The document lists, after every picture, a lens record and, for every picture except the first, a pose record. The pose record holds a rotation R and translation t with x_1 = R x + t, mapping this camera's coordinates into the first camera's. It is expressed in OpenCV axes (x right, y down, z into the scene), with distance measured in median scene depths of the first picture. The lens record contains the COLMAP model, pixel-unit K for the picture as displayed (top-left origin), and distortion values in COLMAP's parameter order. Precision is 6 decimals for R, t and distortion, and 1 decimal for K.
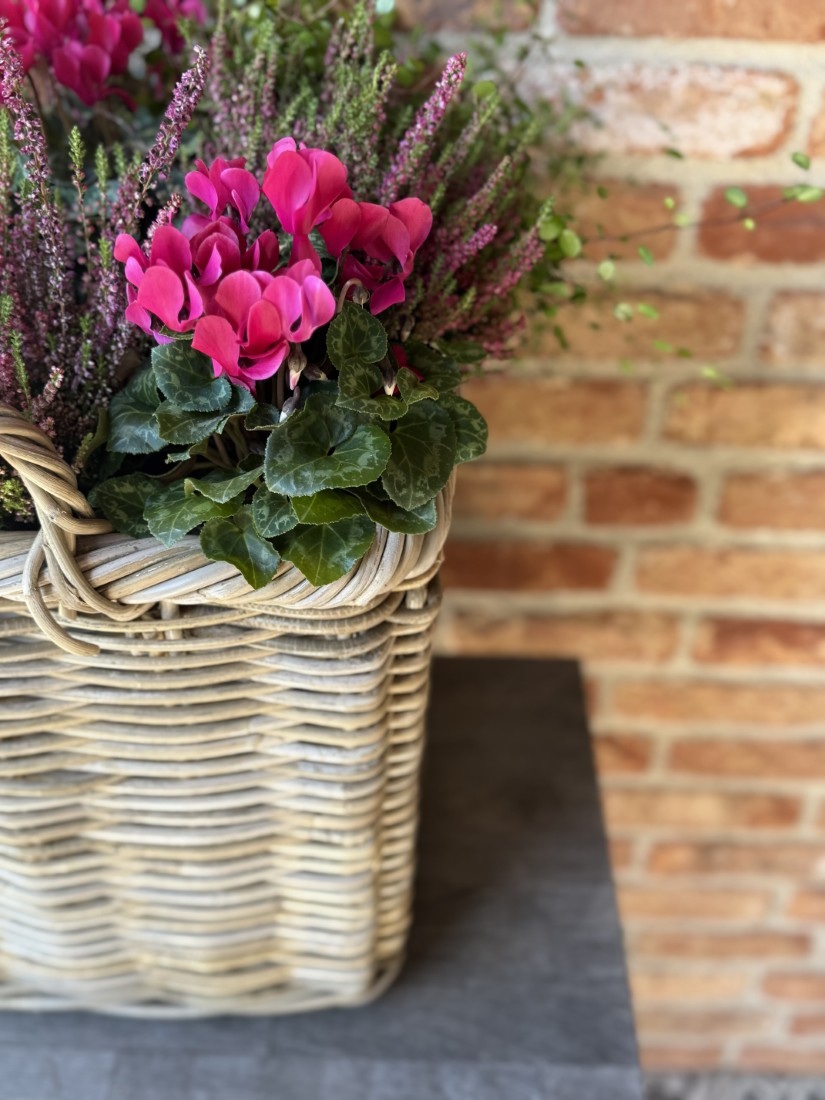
lens RADIAL K [[1150.2, 0, 415.8], [0, 1150.2, 557.7], [0, 0, 1]] dist [0.065616, 0.000000]
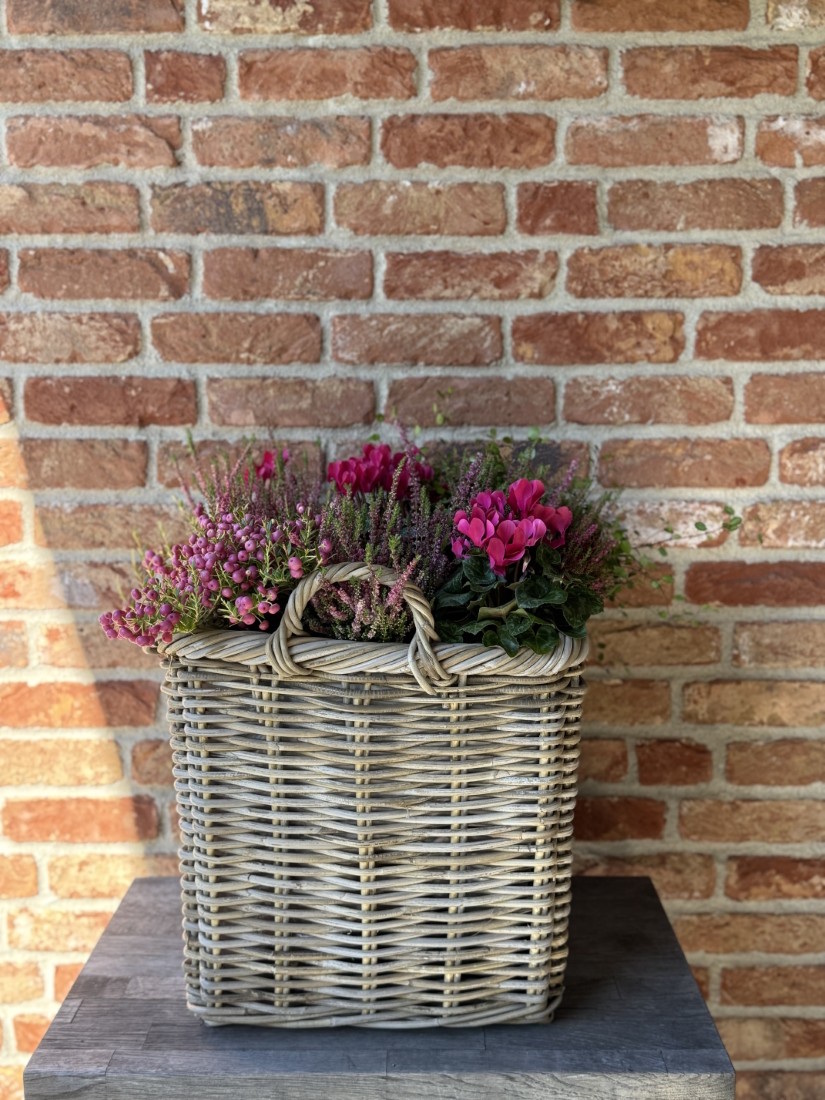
lens RADIAL K [[1150.2, 0, 427.3], [0, 1150.2, 560.2], [0, 0, 1]] dist [0.065616, 0.000000]
pose [[0.999455, -0.027922, 0.017625, -0.198508], [0.032912, 0.885490, -0.463492, 0.528196], [-0.002665, 0.463819, 0.885926, -0.632206]]
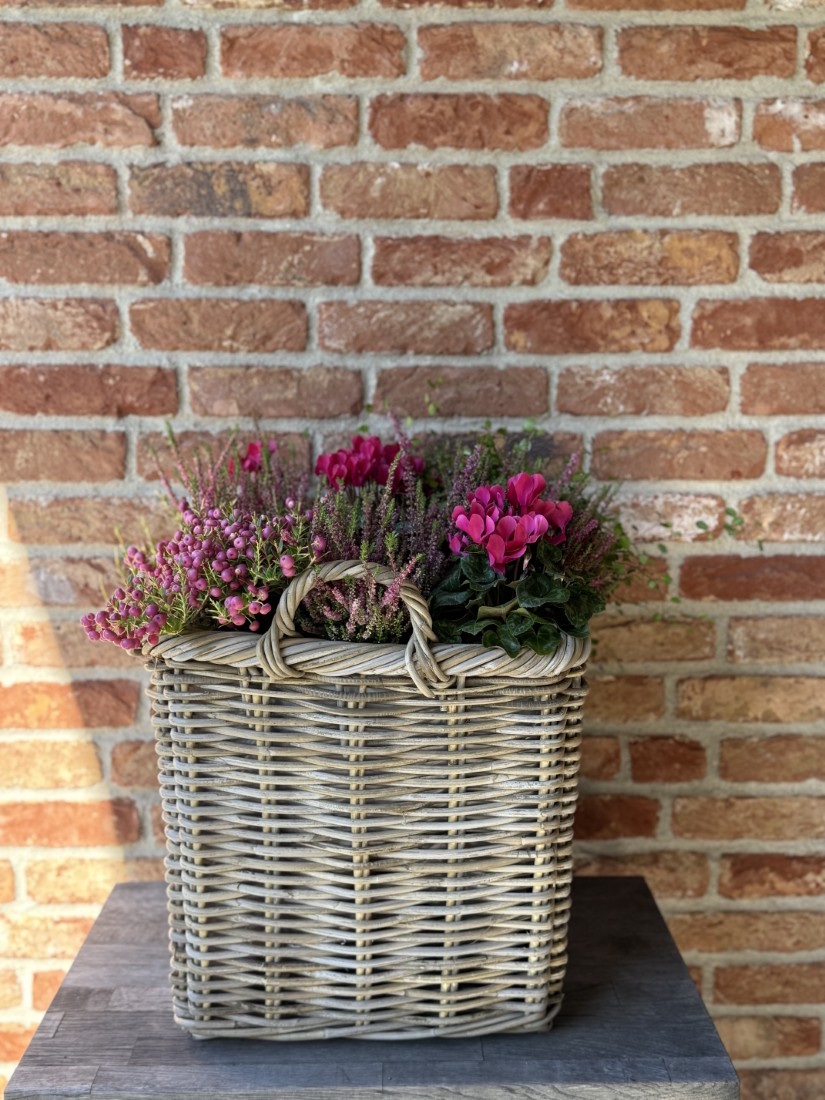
lens RADIAL K [[1150.2, 0, 431.1], [0, 1150.2, 562.6], [0, 0, 1]] dist [0.065616, 0.000000]
pose [[0.998499, -0.030637, 0.045397, -0.226471], [0.047849, 0.891265, -0.450951, 0.493857], [-0.026645, 0.452446, 0.891394, -0.592672]]
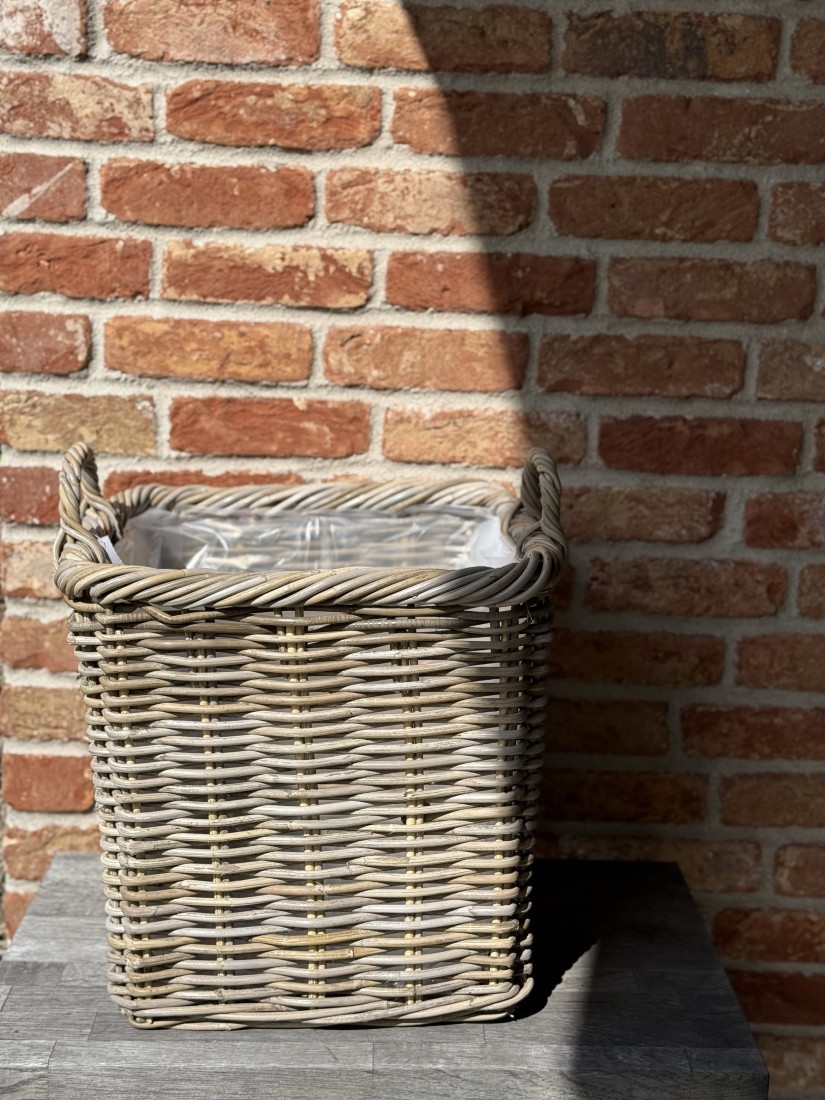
lens RADIAL K [[1567.4, 0, 400.3], [0, 1567.4, 556.0], [0, 0, 1]] dist [0.099805, 0.000000]
pose [[0.999507, 0.003570, 0.031197, -0.847691], [0.009474, 0.912933, -0.407999, 0.586690], [-0.029937, 0.408093, 0.912449, -0.829124]]
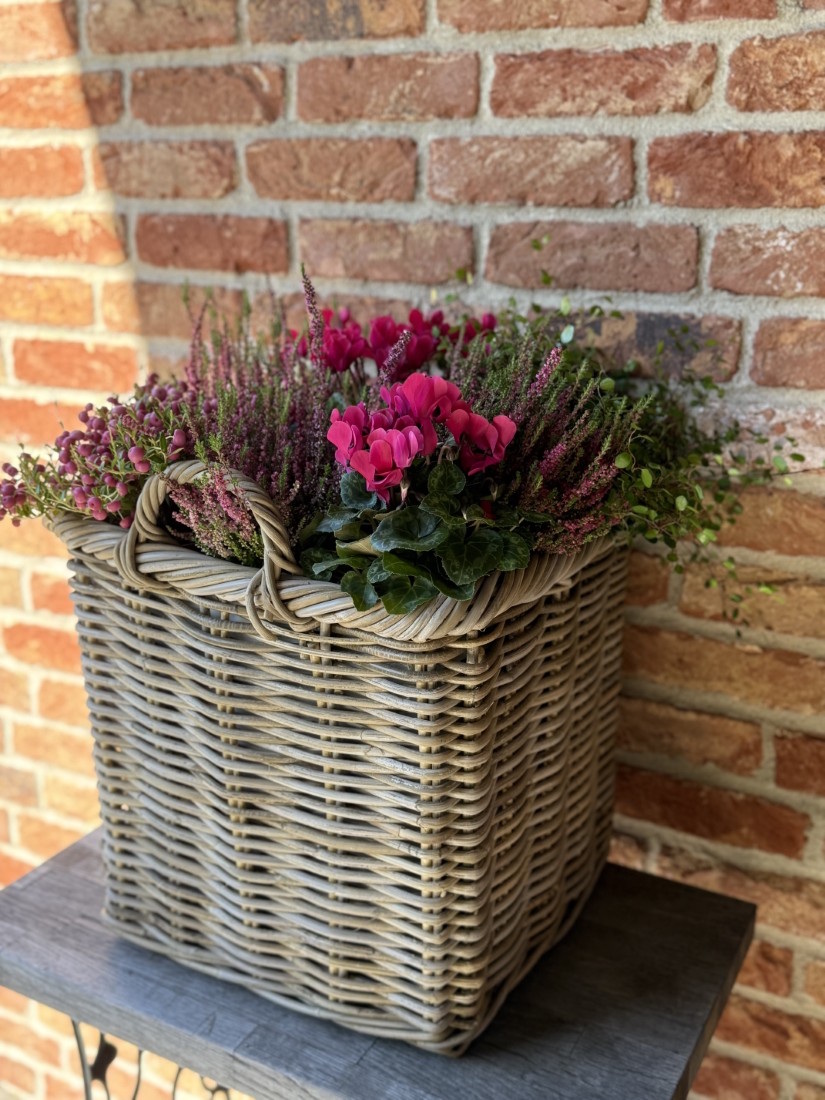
lens RADIAL K [[1150.2, 0, 408.8], [0, 1150.2, 561.6], [0, 0, 1]] dist [0.065616, 0.000000]
pose [[0.888185, 0.124670, -0.442249, 0.392556], [-0.269317, 0.921075, -0.281228, 0.245688], [0.372284, 0.368888, 0.851661, -0.257773]]
